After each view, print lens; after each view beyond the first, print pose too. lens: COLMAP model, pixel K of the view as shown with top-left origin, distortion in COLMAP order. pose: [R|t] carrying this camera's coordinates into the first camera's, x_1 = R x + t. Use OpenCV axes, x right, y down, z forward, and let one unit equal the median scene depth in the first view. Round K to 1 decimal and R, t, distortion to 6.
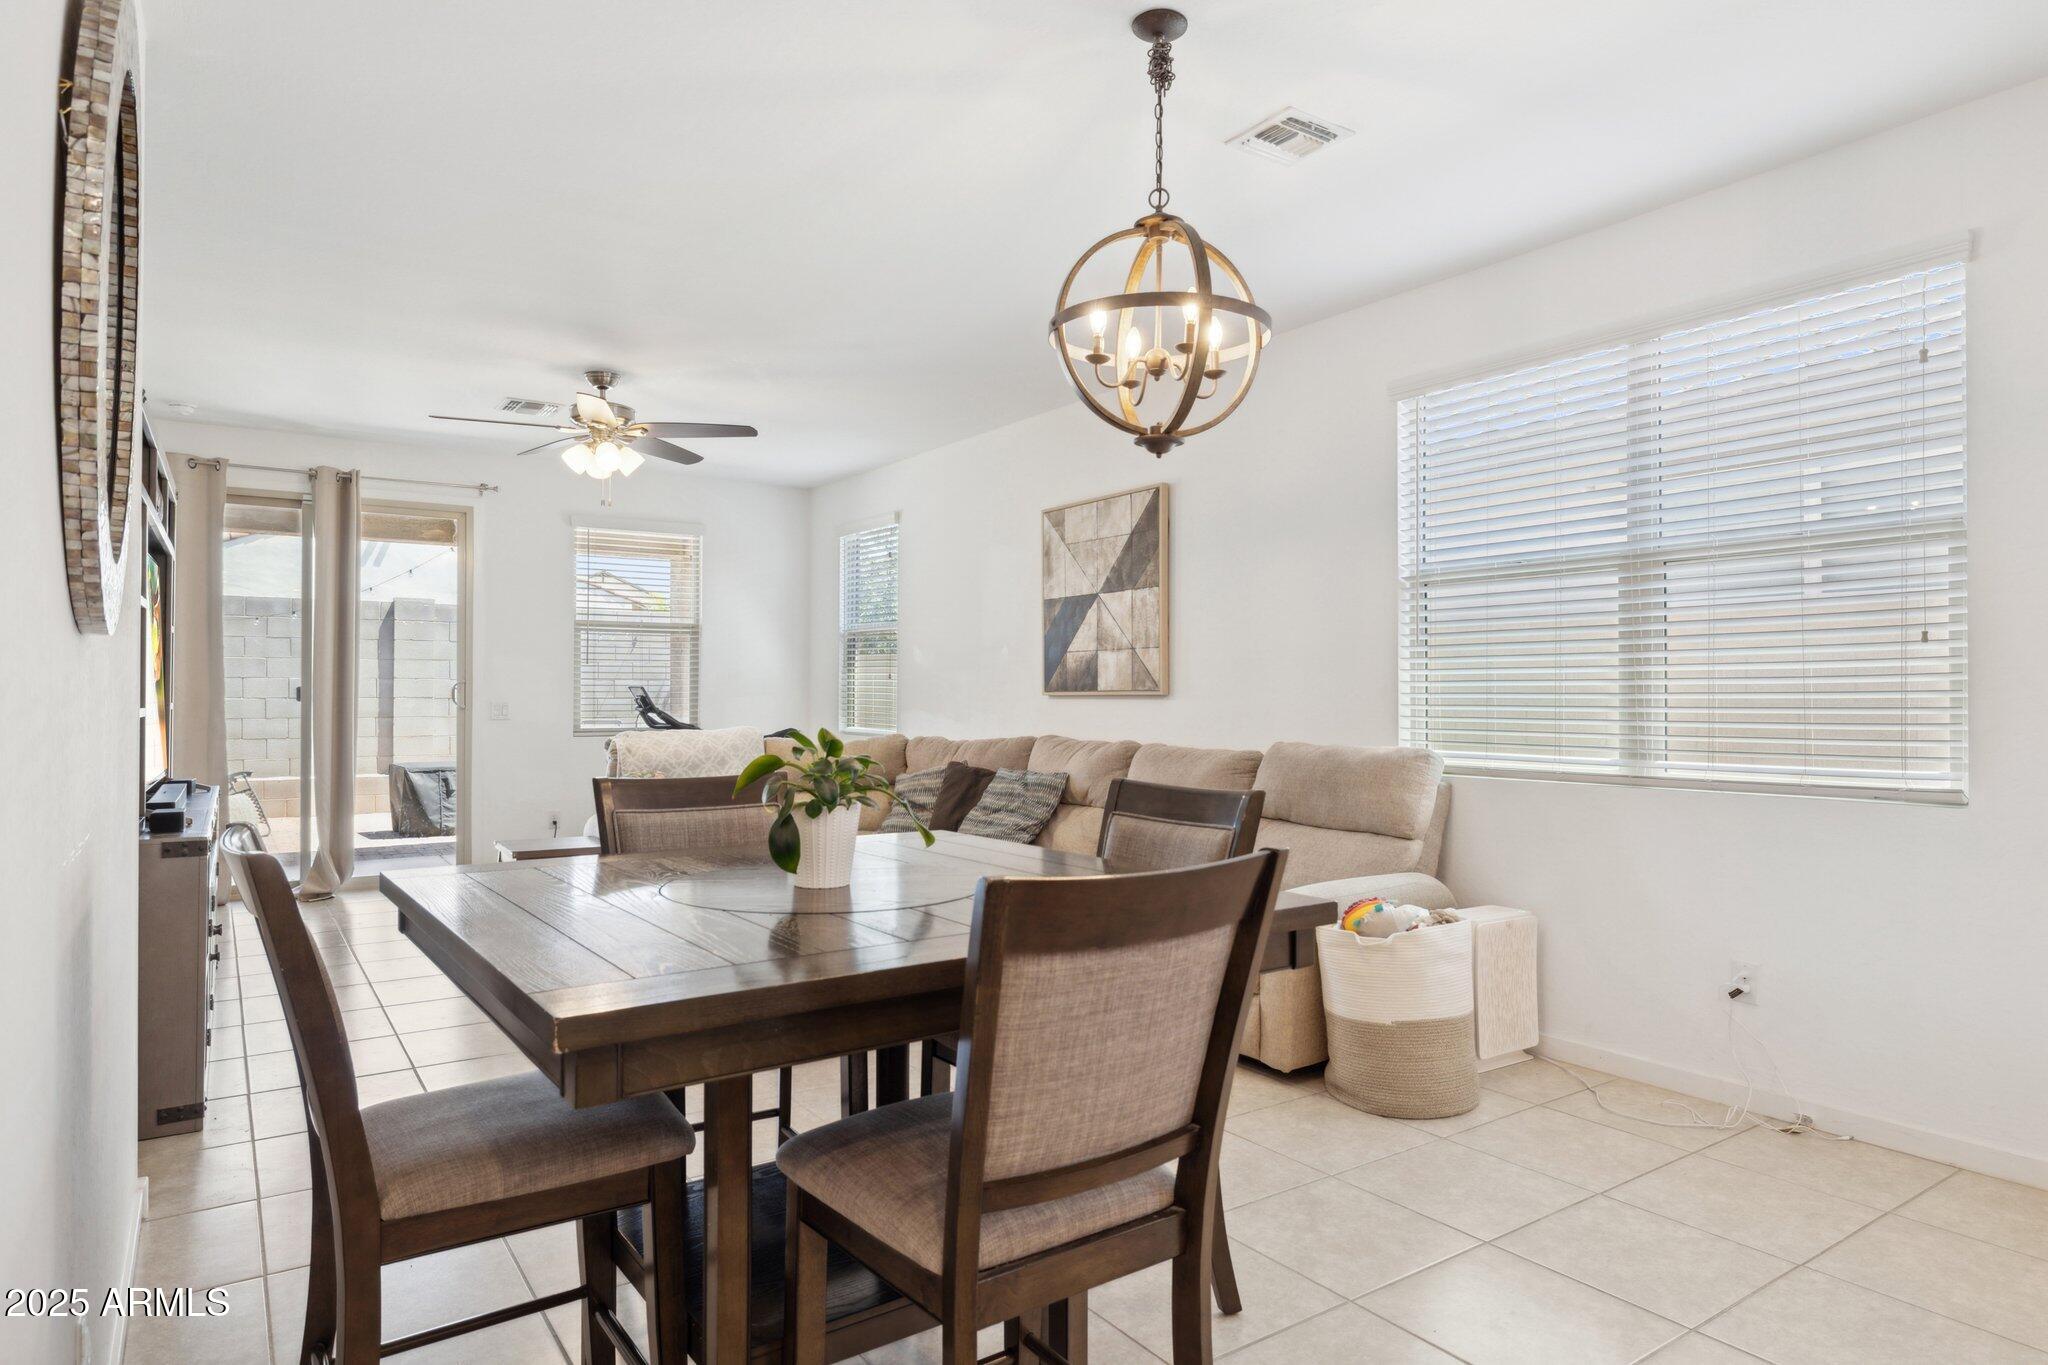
lens RADIAL K [[1228.2, 0, 1035.9], [0, 1228.2, 679.6], [0, 0, 1]] dist [-0.005713, -0.000465]
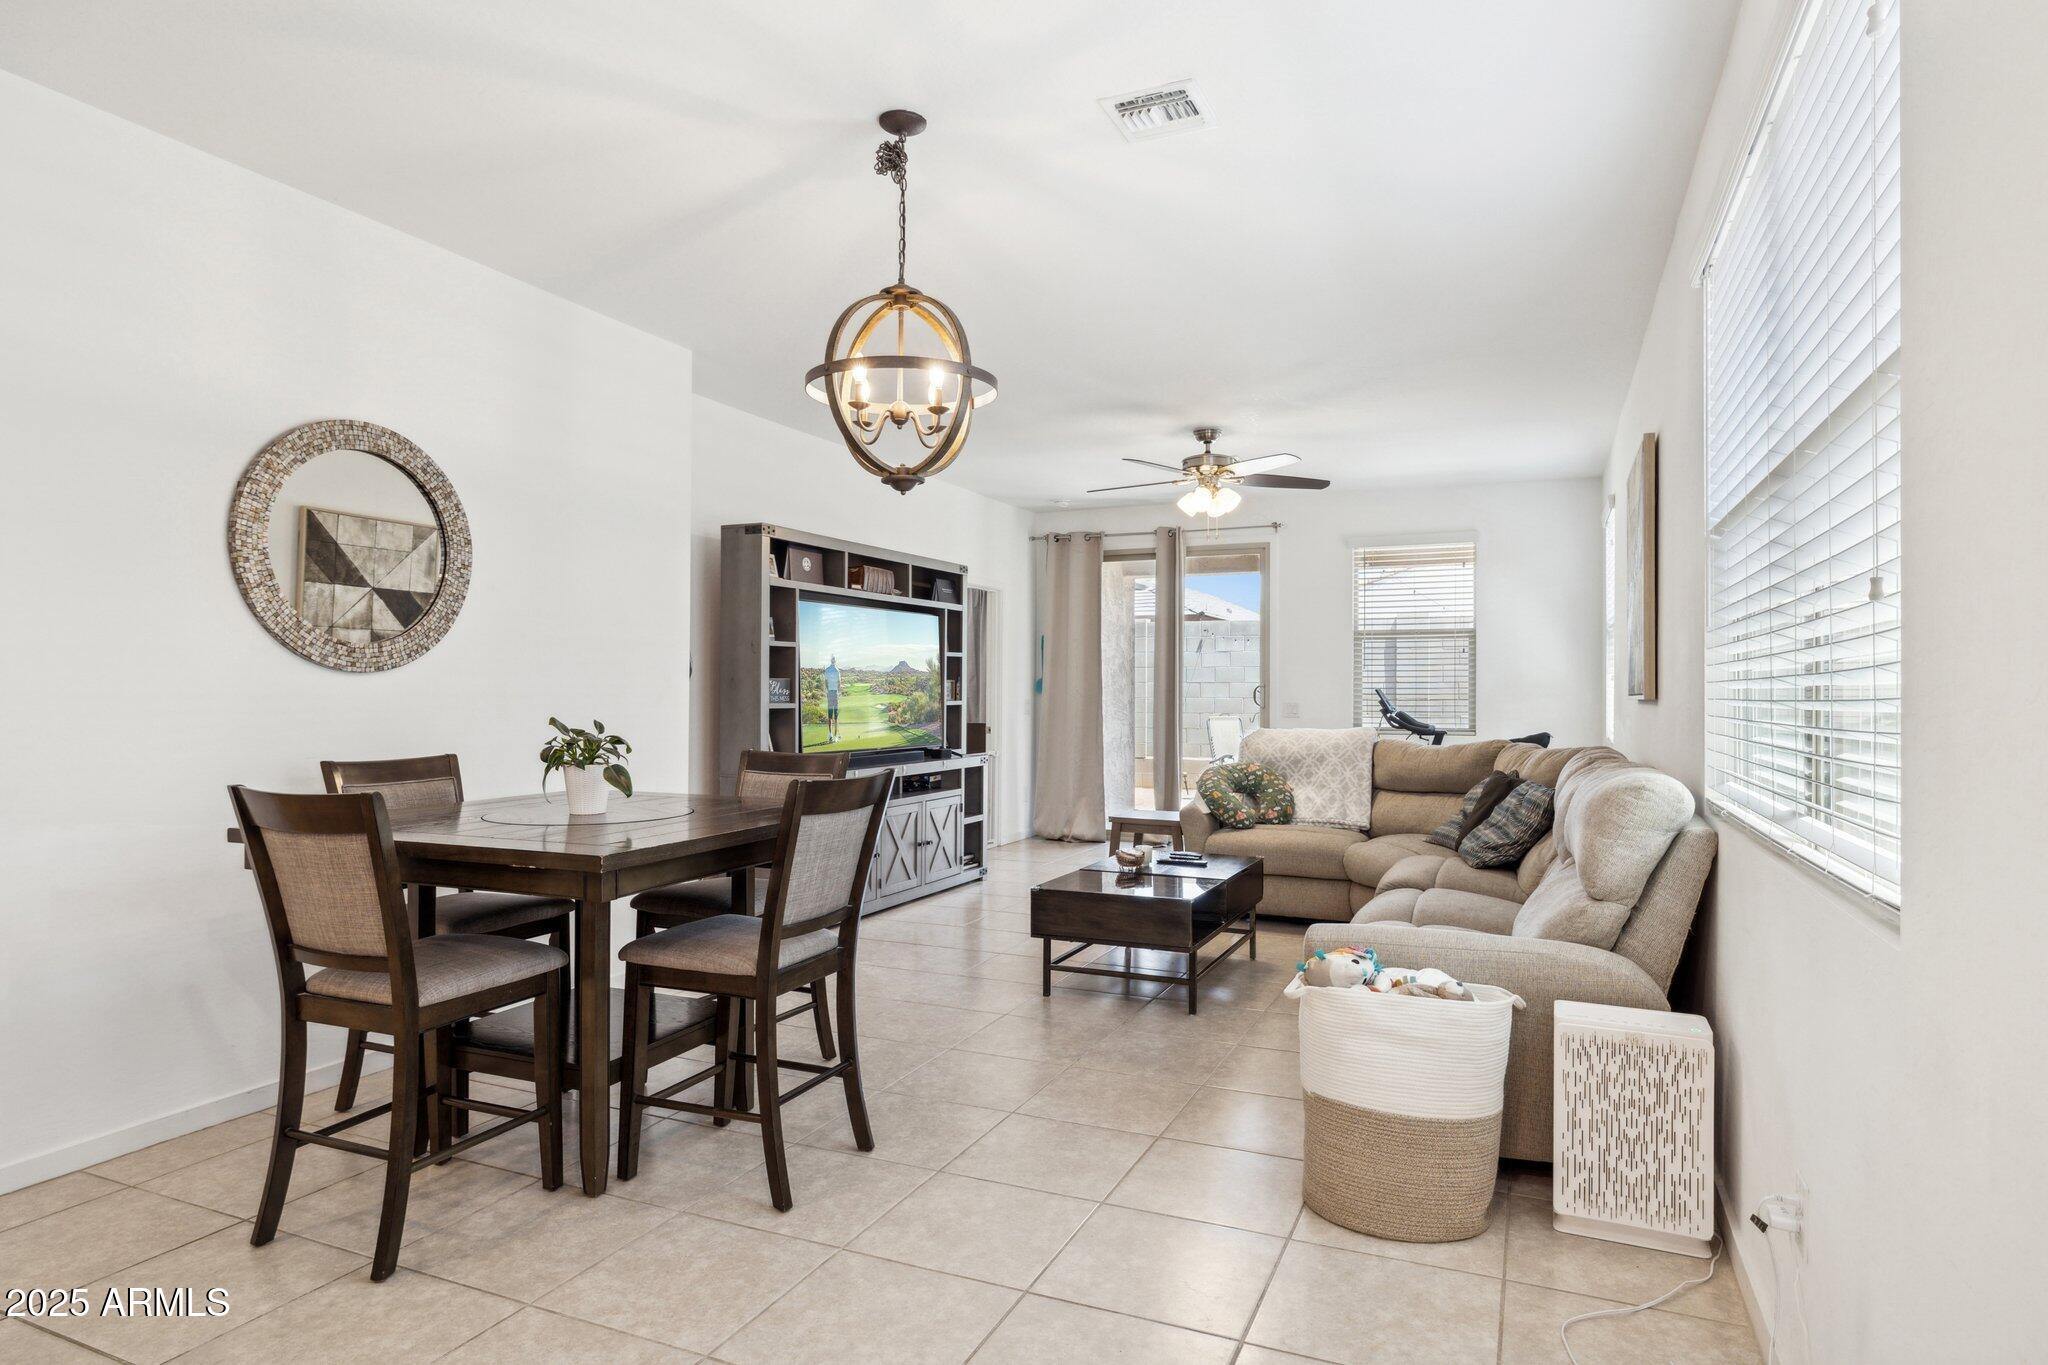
lens RADIAL K [[1146.3, 0, 1027.2], [0, 1146.3, 678.8], [0, 0, 1]] dist [-0.003454, -0.001578]
pose [[0.529258, -0.007760, -0.848425, 0.490165], [0.004715, 0.999970, -0.006204, 0.001110], [0.848448, -0.000717, 0.529279, 0.243862]]
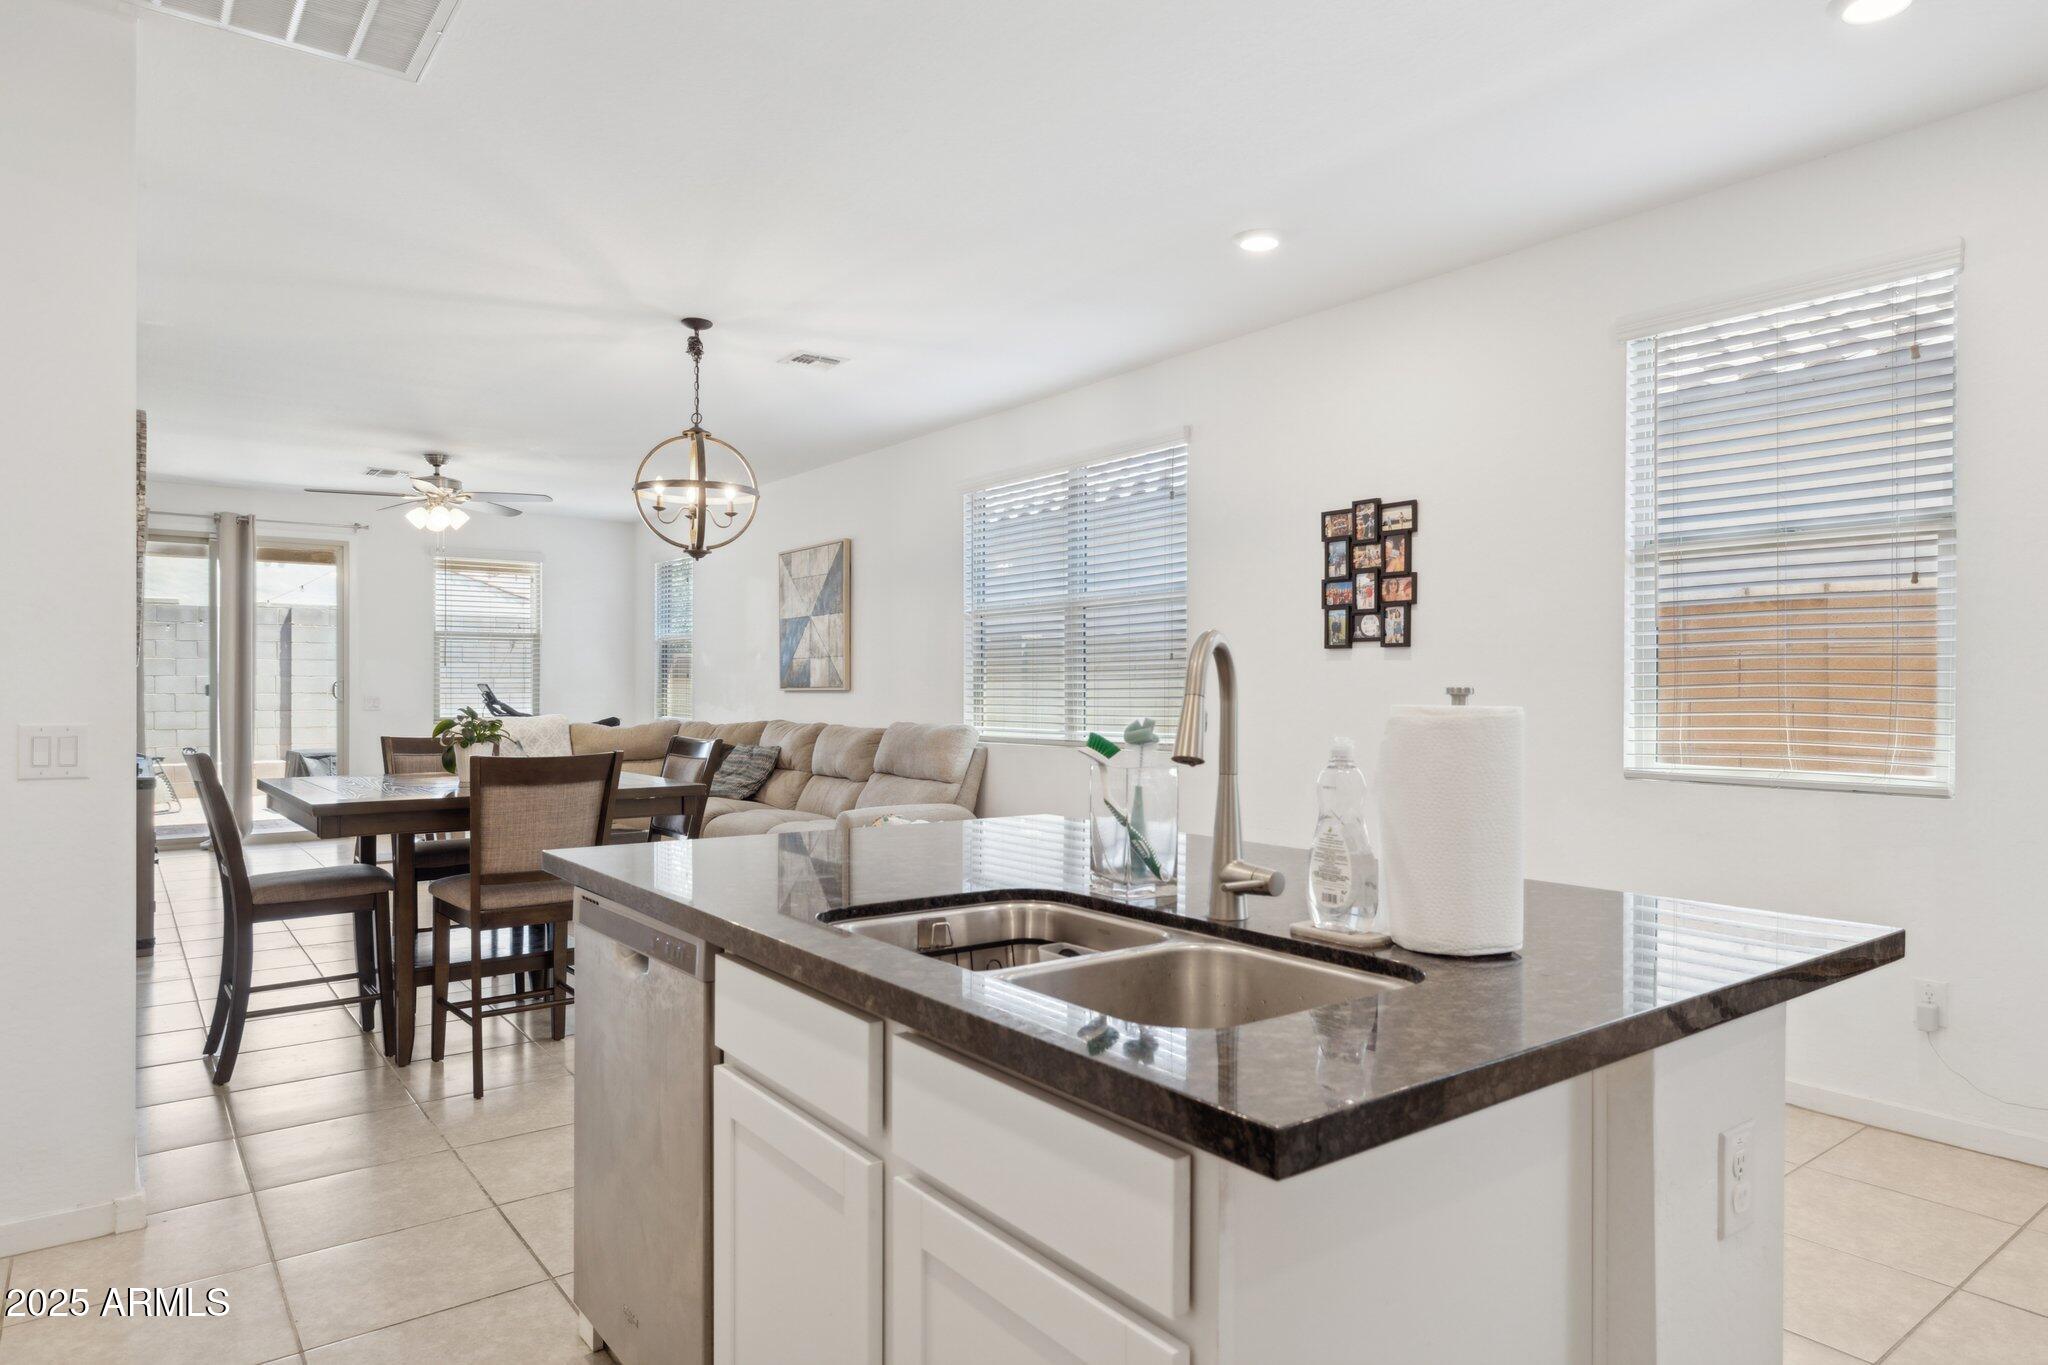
lens RADIAL K [[1228.2, 0, 1033.4], [0, 1228.2, 691.9], [0, 0, 1]] dist [-0.005713, -0.000465]
pose [[0.998494, -0.001024, 0.054859, 0.225687], [0.000253, 0.999901, 0.014054, -0.005003], [-0.054868, -0.014019, 0.998395, -0.386774]]
